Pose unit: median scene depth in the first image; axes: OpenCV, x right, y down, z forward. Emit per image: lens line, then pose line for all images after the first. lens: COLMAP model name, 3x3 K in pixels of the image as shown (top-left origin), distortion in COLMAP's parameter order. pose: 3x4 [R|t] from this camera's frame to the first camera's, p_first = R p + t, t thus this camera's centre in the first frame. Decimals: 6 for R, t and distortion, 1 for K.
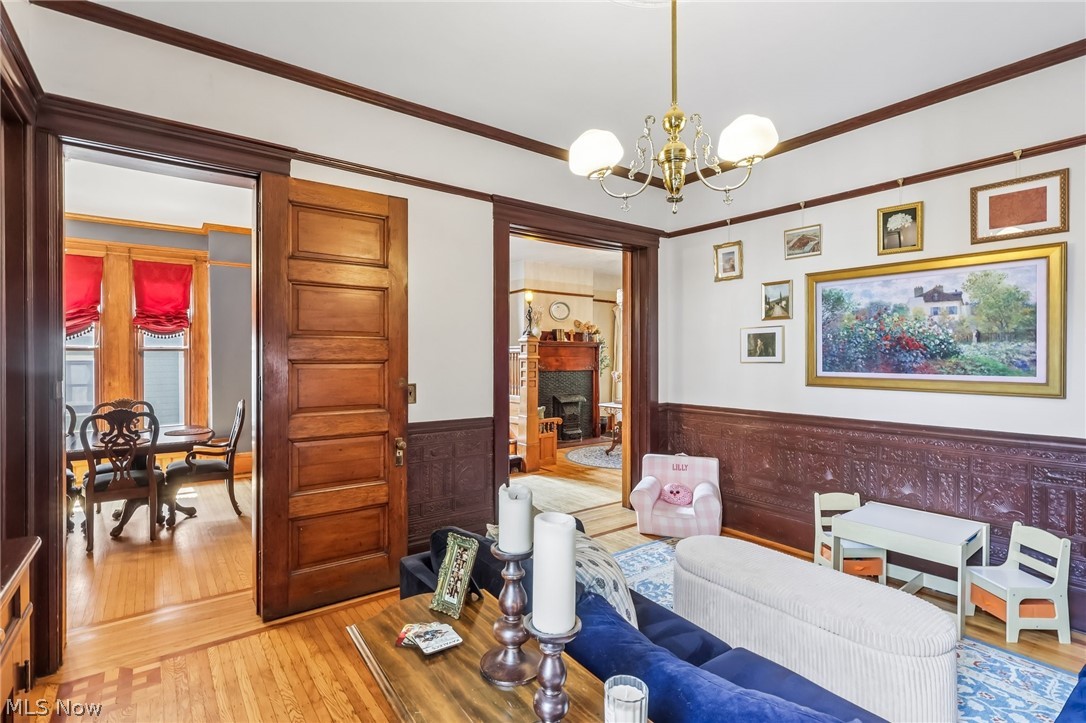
lens RADIAL K [[528.0, 0, 551.2], [0, 528.0, 362.2], [0, 0, 1]] dist [0.001474, 0.000418]
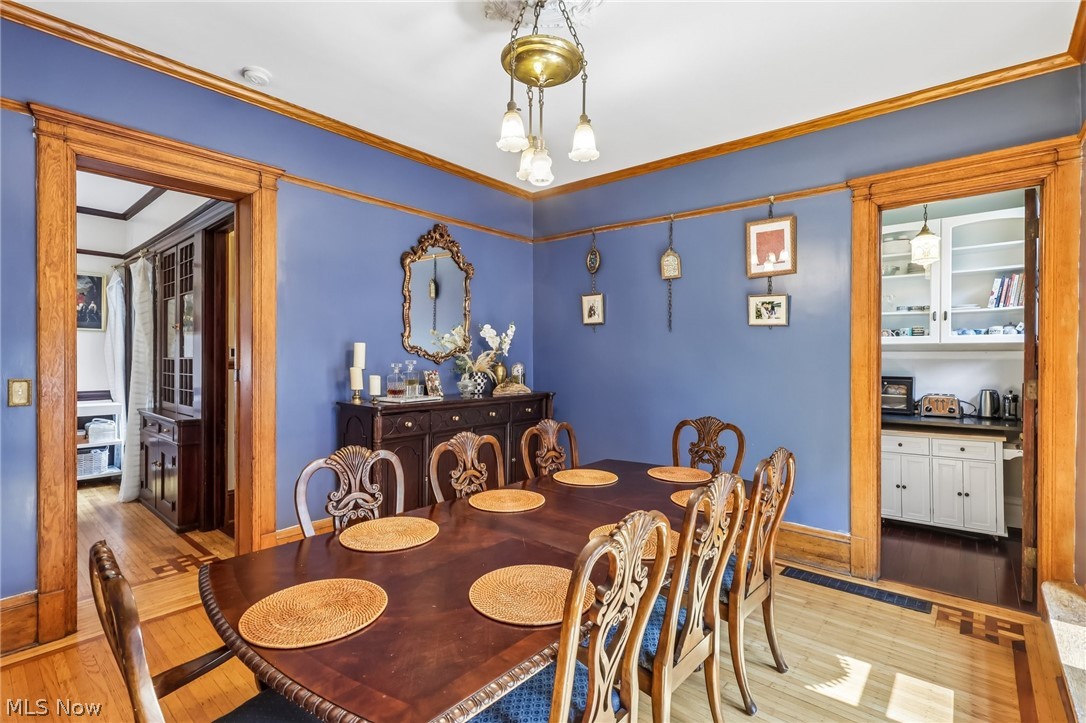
lens RADIAL K [[510.3, 0, 546.0], [0, 510.3, 357.7], [0, 0, 1]] dist [0.000881, 0.000147]
pose [[-0.977392, -0.001479, -0.211428, -0.576571], [-0.003738, 0.999940, 0.010284, -0.009109], [0.211400, 0.010842, -0.977339, 1.002926]]
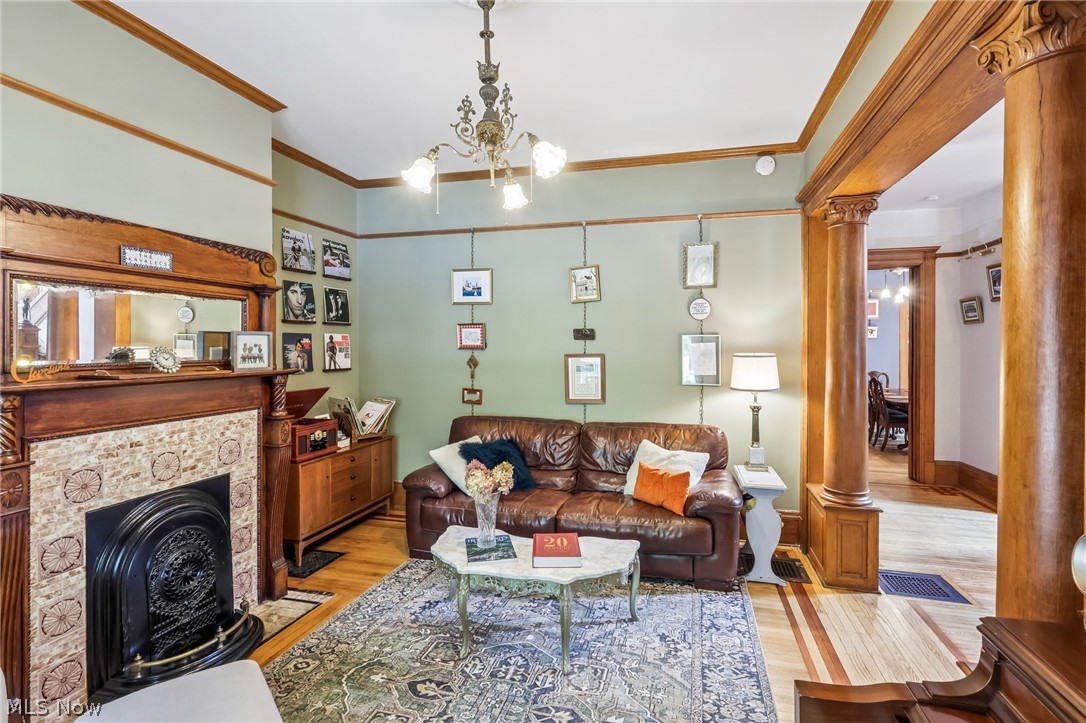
lens RADIAL K [[516.0, 0, 566.3], [0, 516.0, 348.6], [0, 0, 1]] dist [-0.002892, -0.000288]
pose [[-0.775922, 0.003037, -0.630822, 0.796559], [-0.007029, 0.999885, 0.013459, -0.023023], [0.630790, 0.014877, -0.775811, 1.126829]]
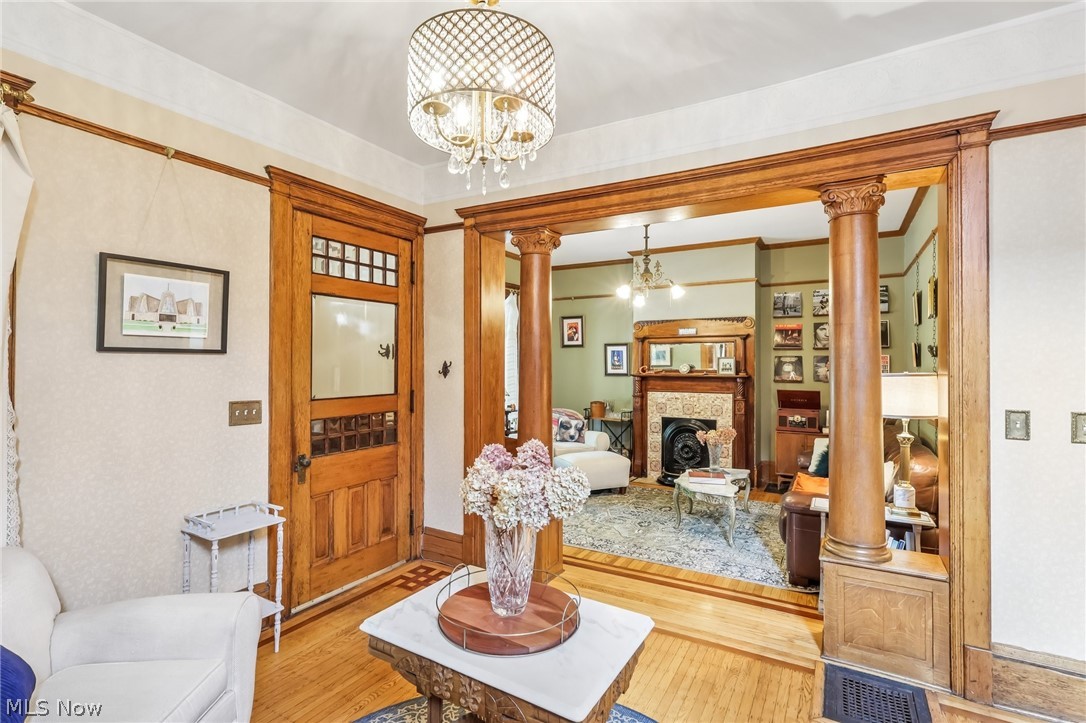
lens RADIAL K [[504.4, 0, 521.4], [0, 504.4, 361.3], [0, 0, 1]] dist [0.000032, -0.000244]
pose [[-0.356605, 0.003991, 0.934247, -0.054806], [0.007061, 0.999974, -0.001577, -0.023040], [-0.934228, 0.006034, -0.356624, 1.309219]]
